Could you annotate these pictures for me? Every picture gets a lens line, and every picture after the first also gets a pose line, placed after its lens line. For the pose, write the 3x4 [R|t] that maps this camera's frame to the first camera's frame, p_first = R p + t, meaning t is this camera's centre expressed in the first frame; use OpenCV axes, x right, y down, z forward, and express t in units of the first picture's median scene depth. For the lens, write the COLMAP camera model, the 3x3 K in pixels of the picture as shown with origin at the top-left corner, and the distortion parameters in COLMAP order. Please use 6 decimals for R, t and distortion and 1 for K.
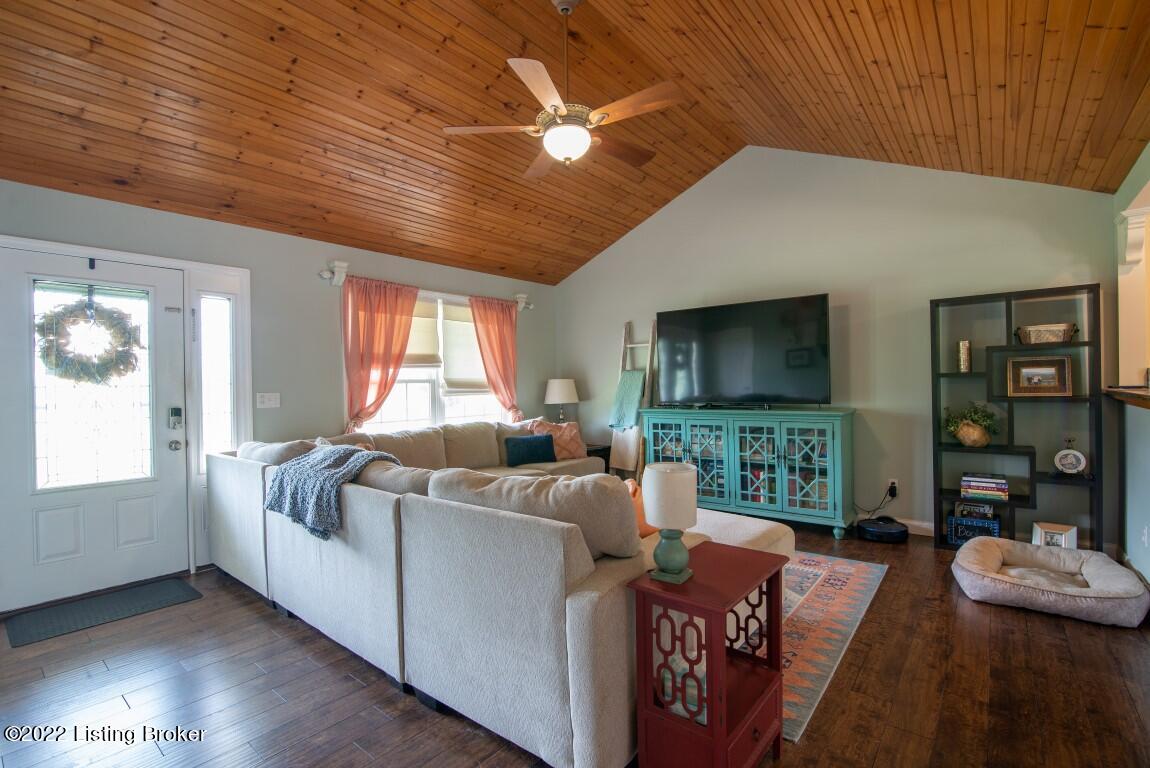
lens RADIAL K [[526.5, 0, 572.2], [0, 526.5, 388.1], [0, 0, 1]] dist [-0.024500, -0.000080]
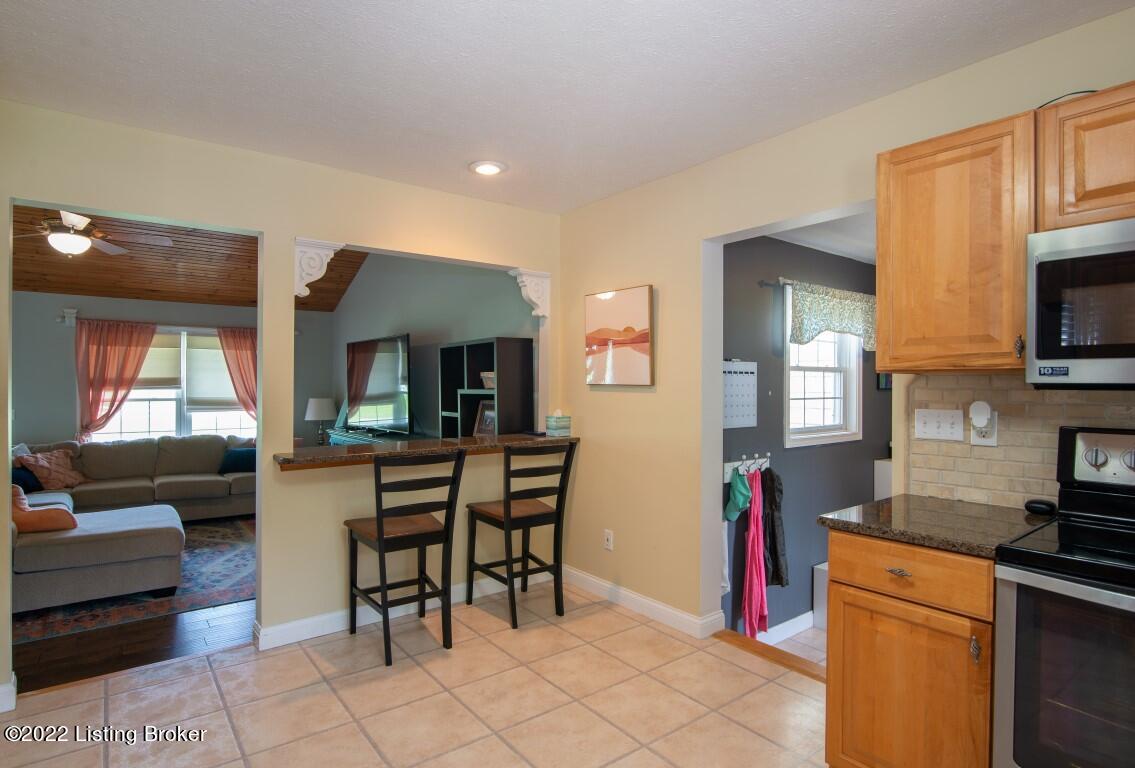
lens RADIAL K [[598.1, 0, 567.5], [0, 598.1, 384.0], [0, 0, 1]] dist [-0.001523, -0.000335]
pose [[0.972563, 0.022737, -0.231525, 0.960161], [-0.024061, 0.999706, -0.002897, -0.068275], [0.231391, 0.008388, 0.972825, -0.138370]]
